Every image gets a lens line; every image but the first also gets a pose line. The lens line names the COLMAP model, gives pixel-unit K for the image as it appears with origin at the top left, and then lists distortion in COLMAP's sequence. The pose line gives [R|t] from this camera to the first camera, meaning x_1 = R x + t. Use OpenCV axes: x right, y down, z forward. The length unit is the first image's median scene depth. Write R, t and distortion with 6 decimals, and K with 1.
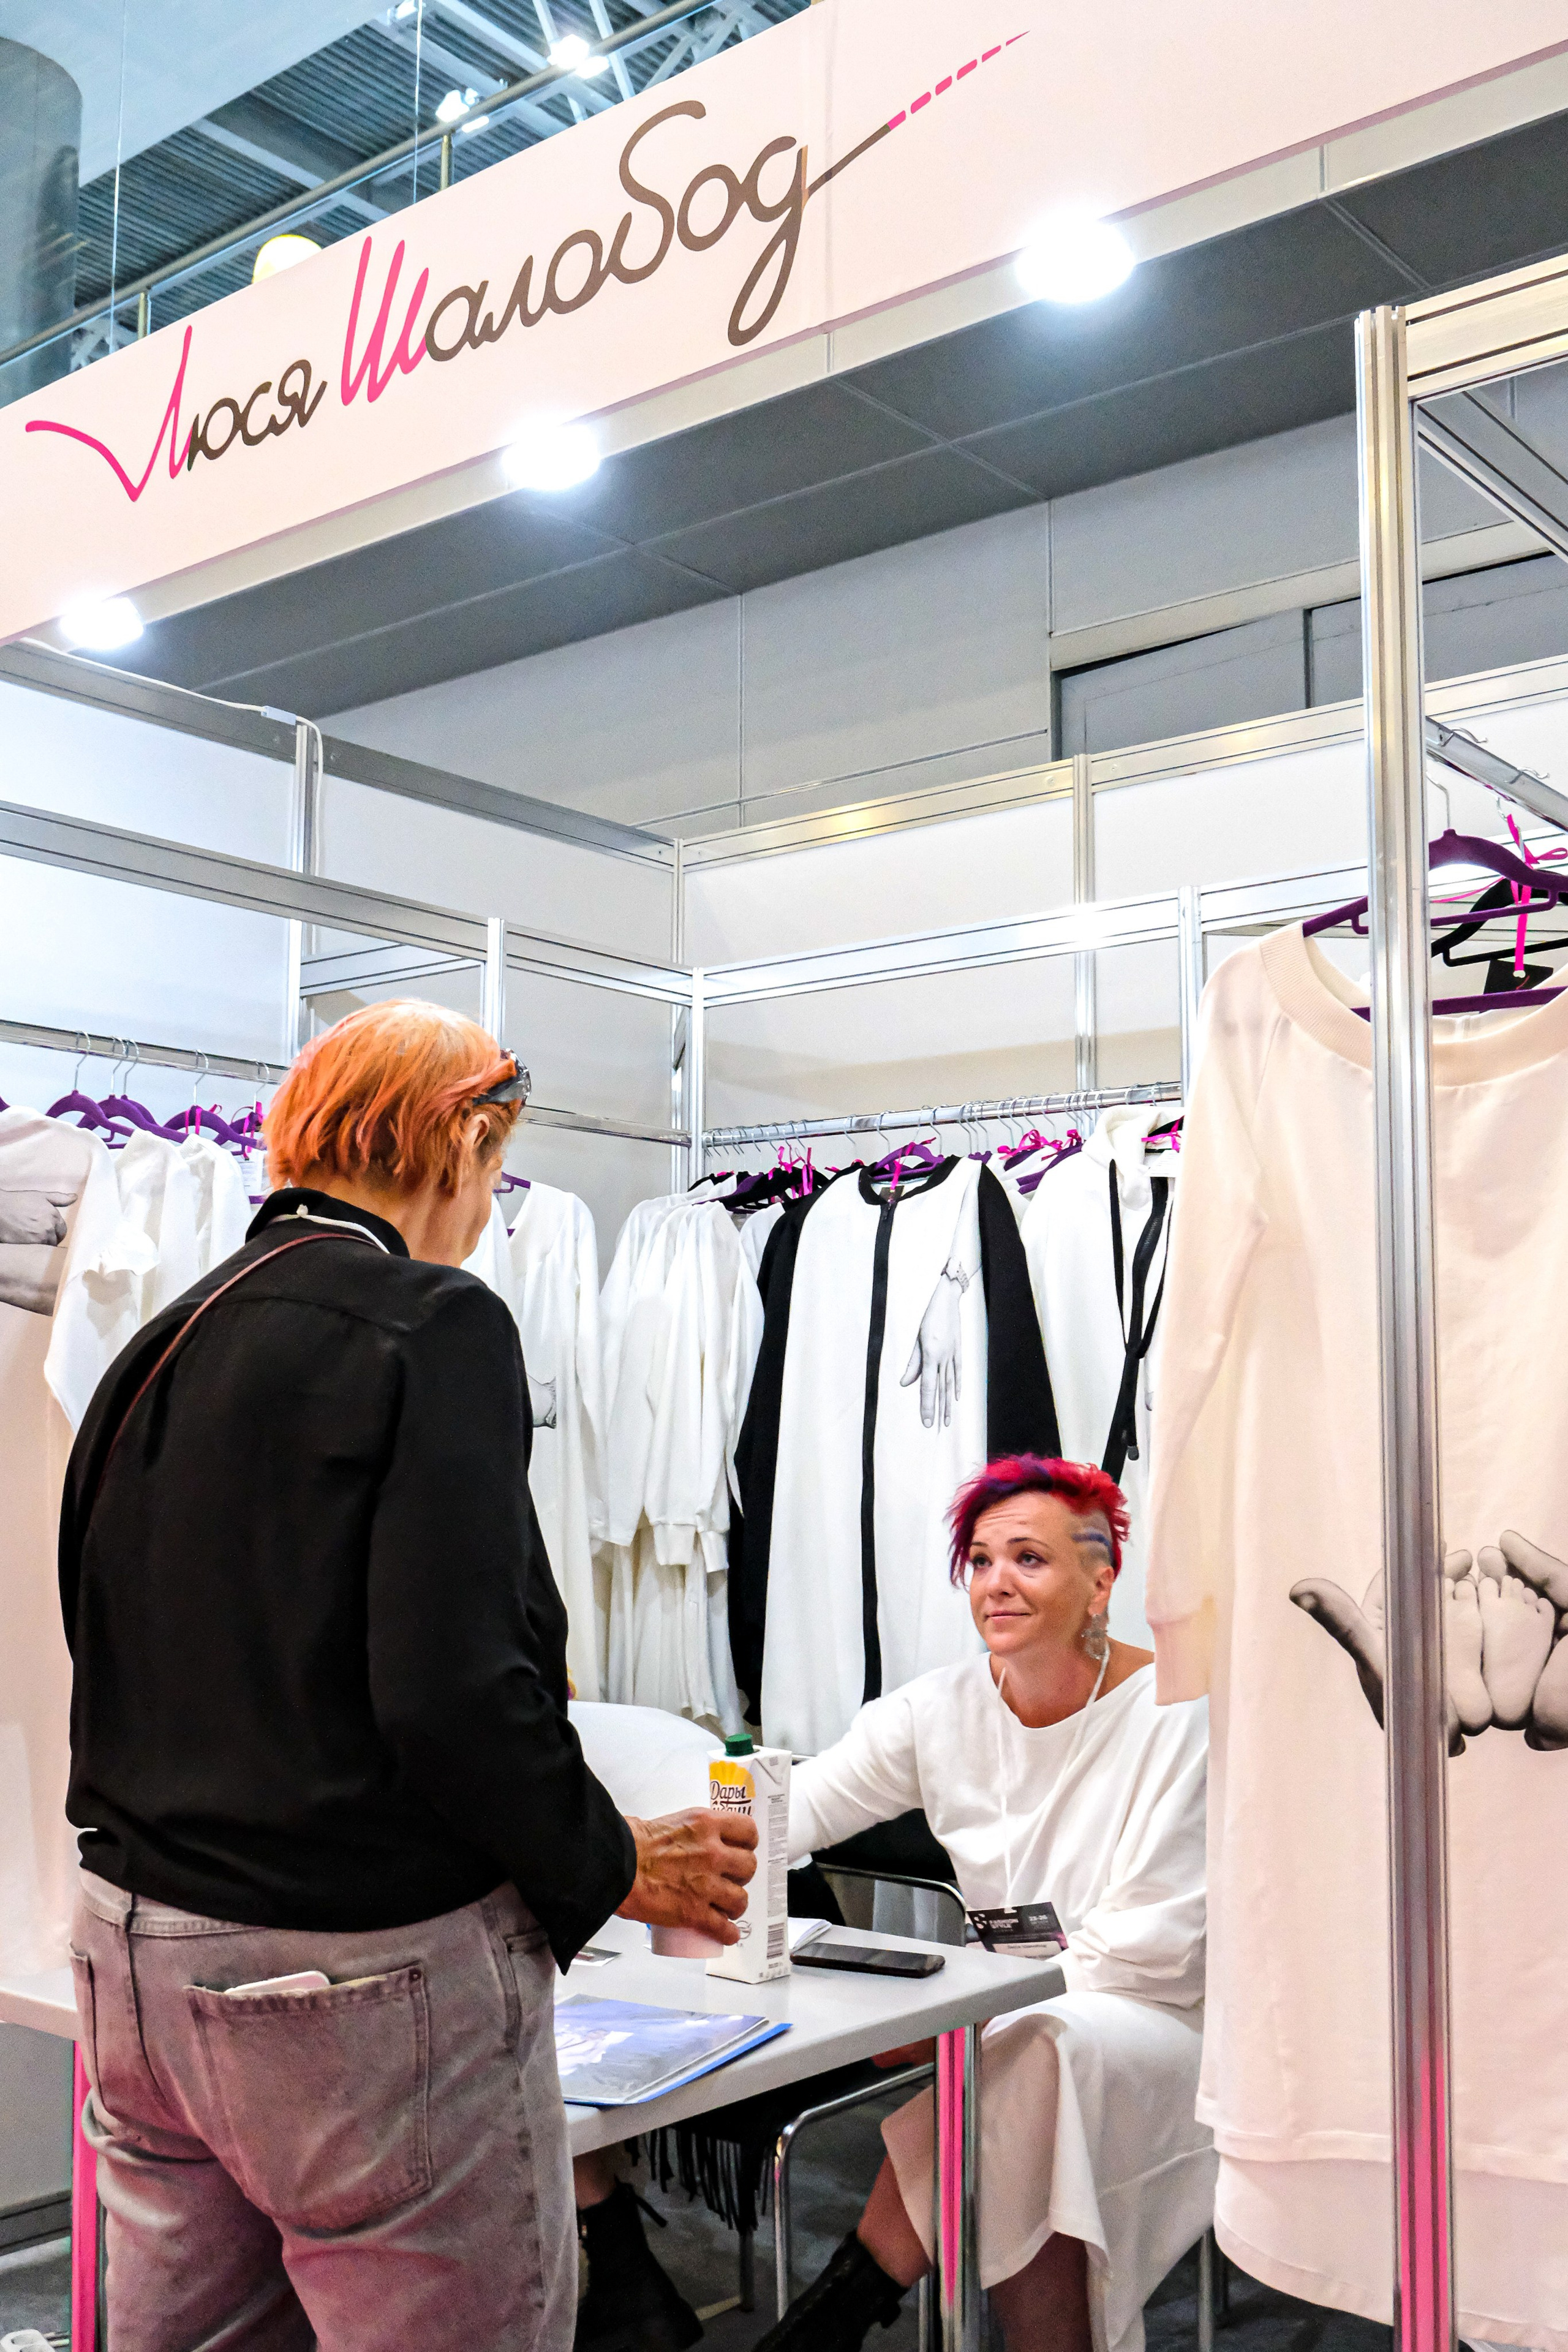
lens RADIAL K [[2329.4, 0, 784.3], [0, 2329.4, 1163.6], [0, 0, 1]] dist [-0.021351, 0.000000]
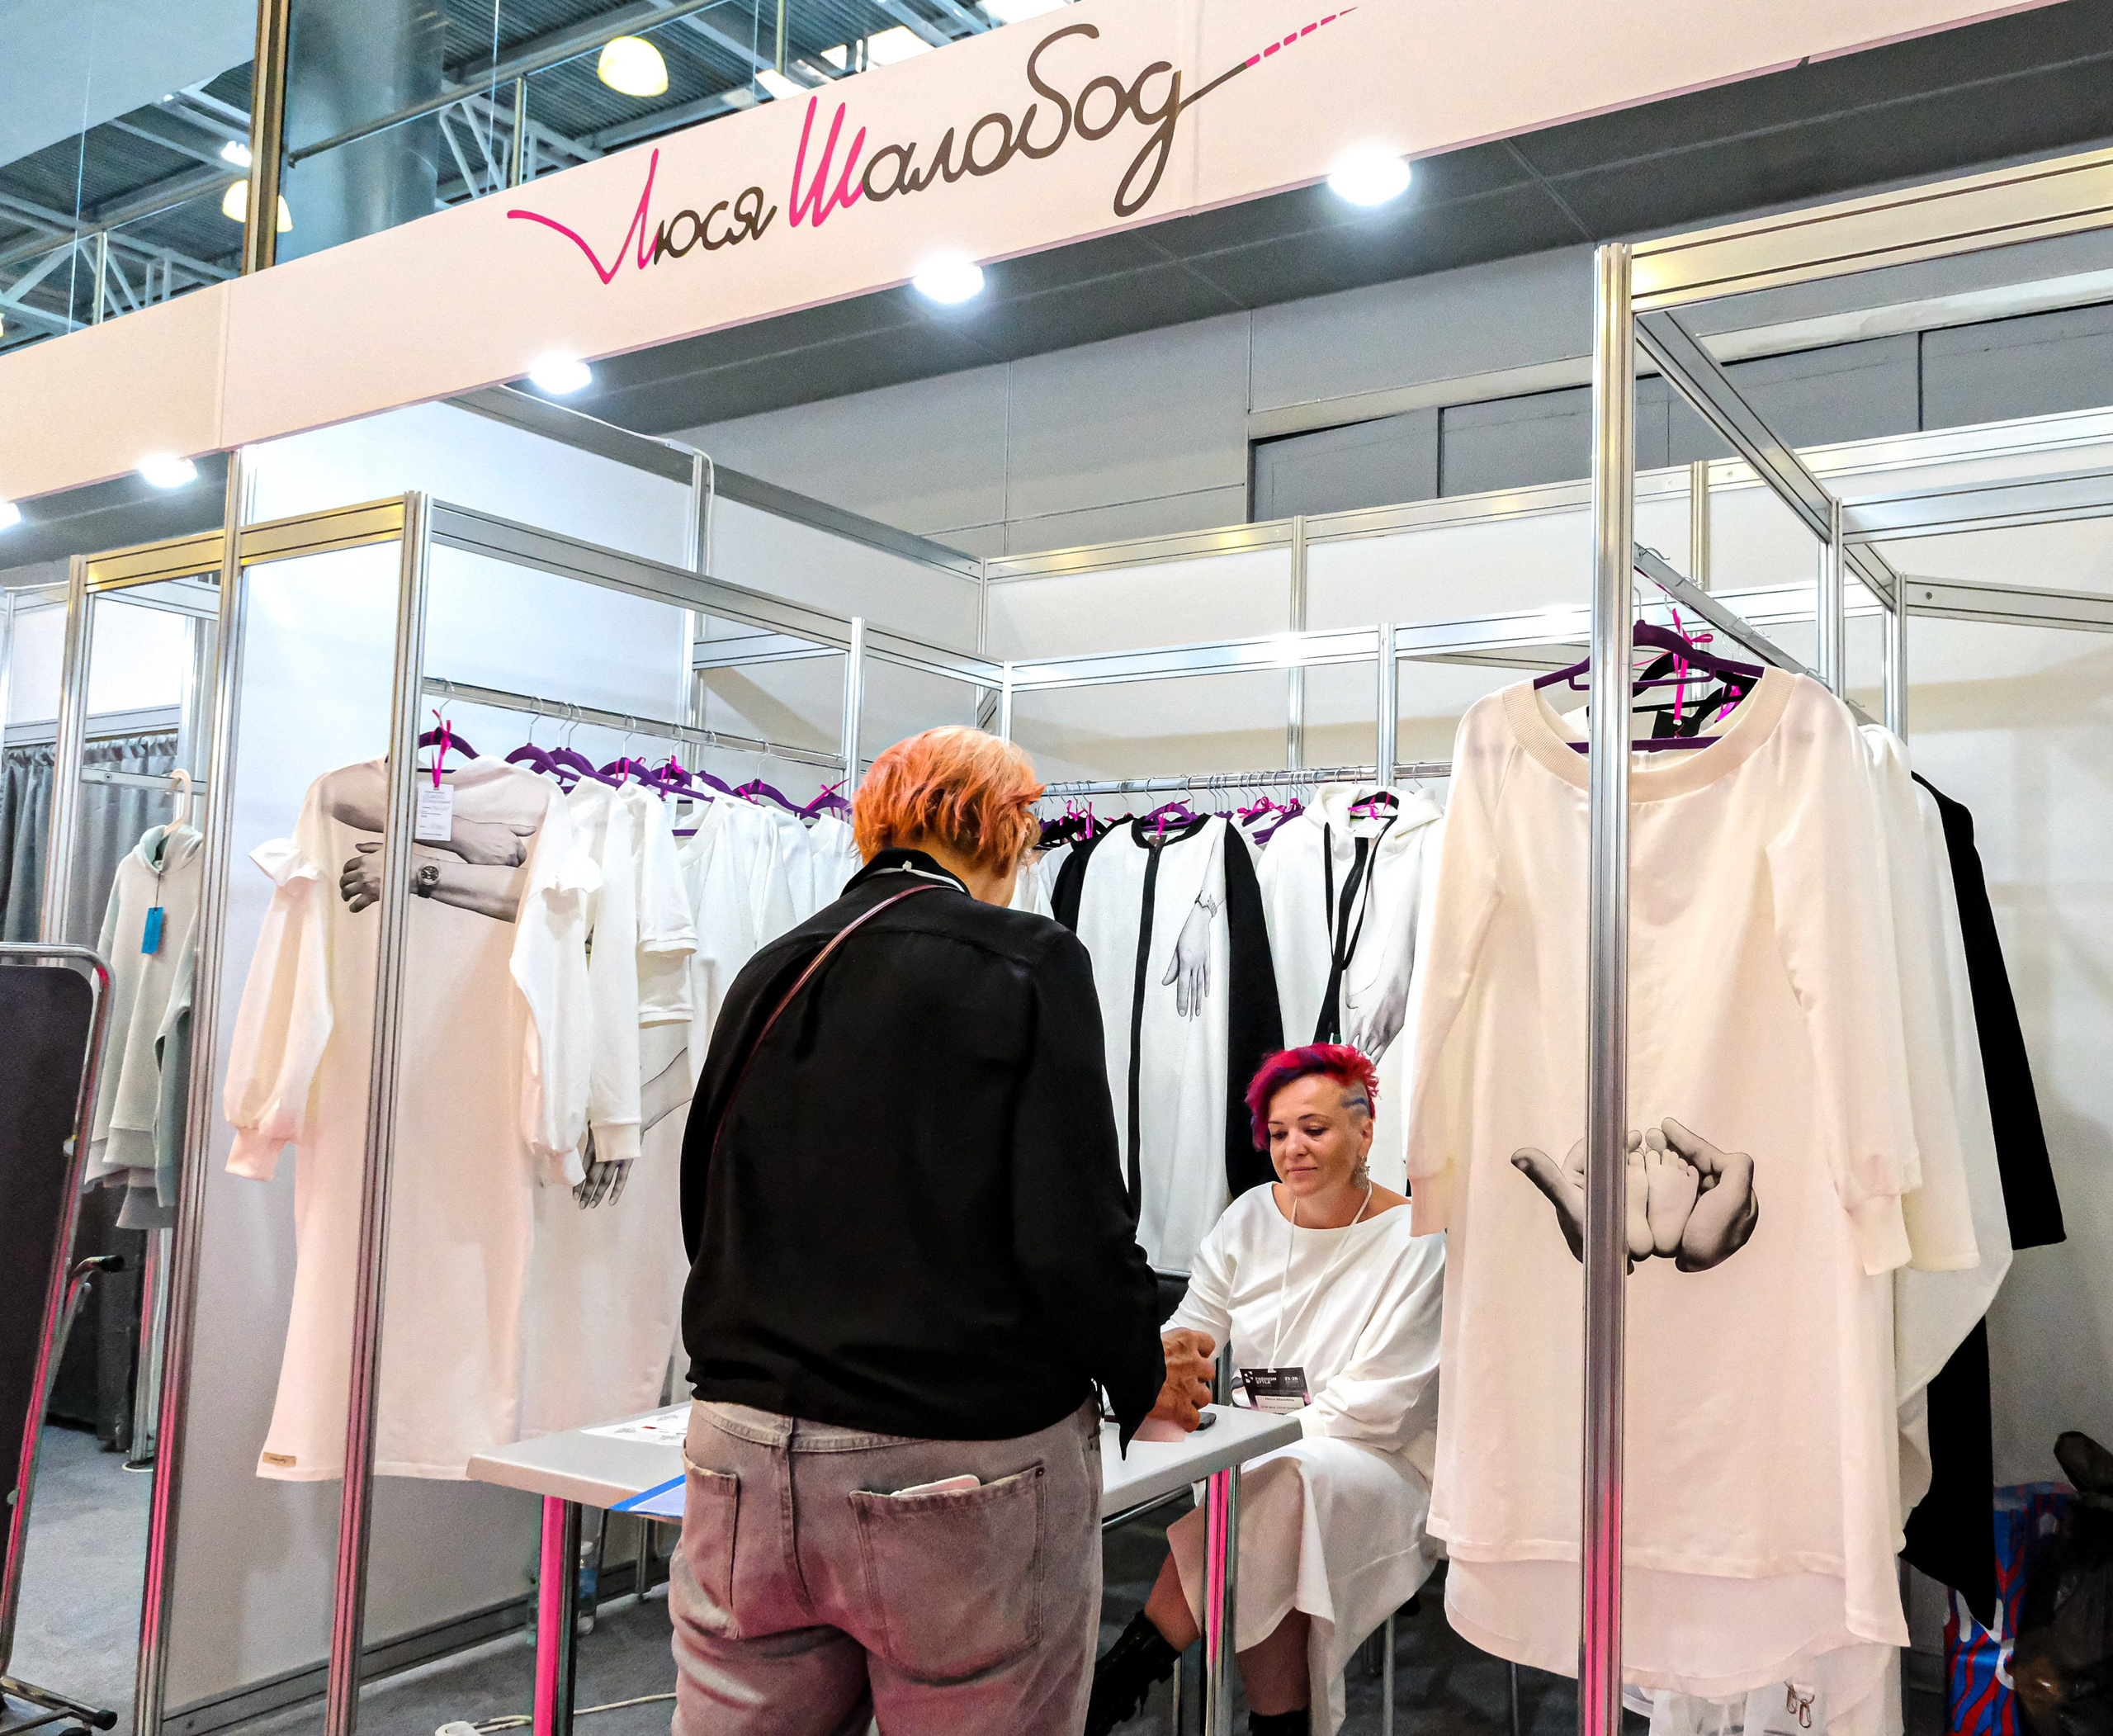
lens RADIAL K [[1794.5, 0, 1187.9], [0, 1794.5, 810.5], [0, 0, 1]] dist [-0.006023, -0.013207]
pose [[0.986436, 0.031323, 0.161131, -0.128902], [-0.035585, 0.999087, 0.023635, -0.036375], [-0.160243, -0.029048, 0.986650, -0.025725]]
